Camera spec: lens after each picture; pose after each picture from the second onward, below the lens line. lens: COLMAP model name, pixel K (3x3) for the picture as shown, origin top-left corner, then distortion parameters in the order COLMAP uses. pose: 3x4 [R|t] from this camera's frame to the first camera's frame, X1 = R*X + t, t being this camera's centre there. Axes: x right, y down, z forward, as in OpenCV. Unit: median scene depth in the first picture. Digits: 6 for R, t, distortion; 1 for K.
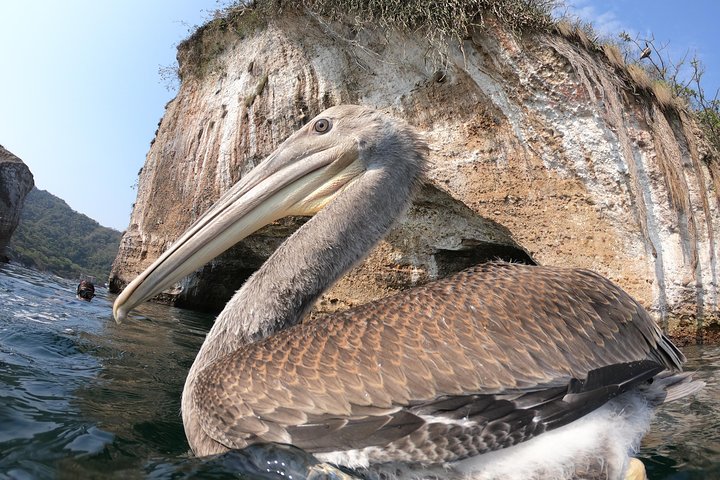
lens RADIAL K [[311.9, 0, 360.0], [0, 311.9, 240.0], [0, 0, 1]] dist [-0.223766, 0.046566]
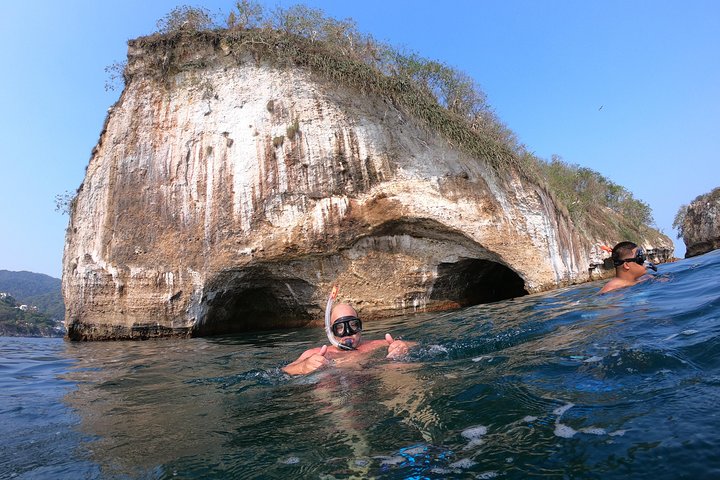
lens RADIAL K [[311.9, 0, 360.0], [0, 311.9, 240.0], [0, 0, 1]] dist [-0.223766, 0.046566]
pose [[0.817214, -0.066112, 0.572530, -0.891616], [0.039444, 0.997485, 0.058882, -0.173299], [-0.574983, -0.025536, 0.817767, -0.151236]]
